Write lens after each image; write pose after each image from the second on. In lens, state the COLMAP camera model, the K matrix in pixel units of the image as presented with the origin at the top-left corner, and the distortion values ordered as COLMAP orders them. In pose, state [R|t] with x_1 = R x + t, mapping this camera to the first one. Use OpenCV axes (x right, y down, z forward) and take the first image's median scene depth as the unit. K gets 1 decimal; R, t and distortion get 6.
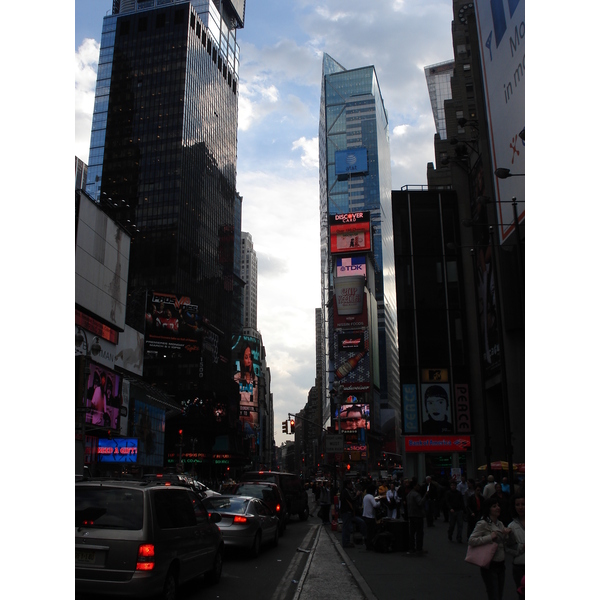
lens RADIAL K [[667.0, 0, 299.4], [0, 667.0, 299.3], [0, 0, 1]] dist [-0.015072, 0.000000]
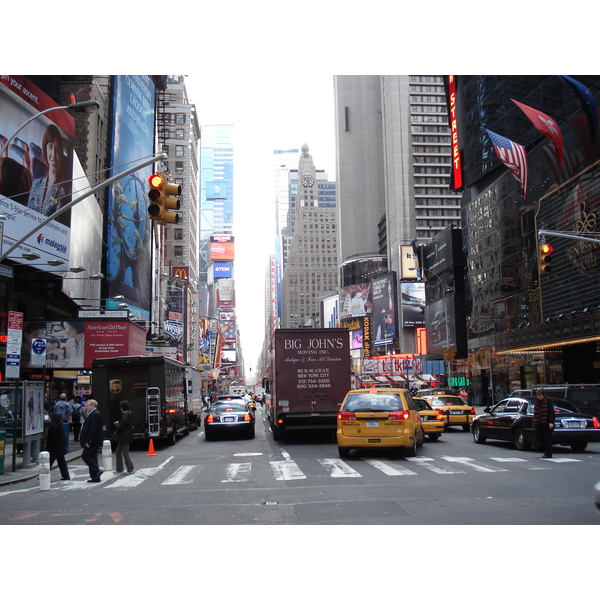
lens RADIAL K [[667.0, 0, 300.1], [0, 667.0, 299.8], [0, 0, 1]] dist [-0.015072, 0.000000]
pose [[0.943215, 0.040070, 0.329758, -0.246143], [-0.085830, 0.988387, 0.125400, -0.165838], [-0.320904, -0.146582, 0.935700, -0.577958]]
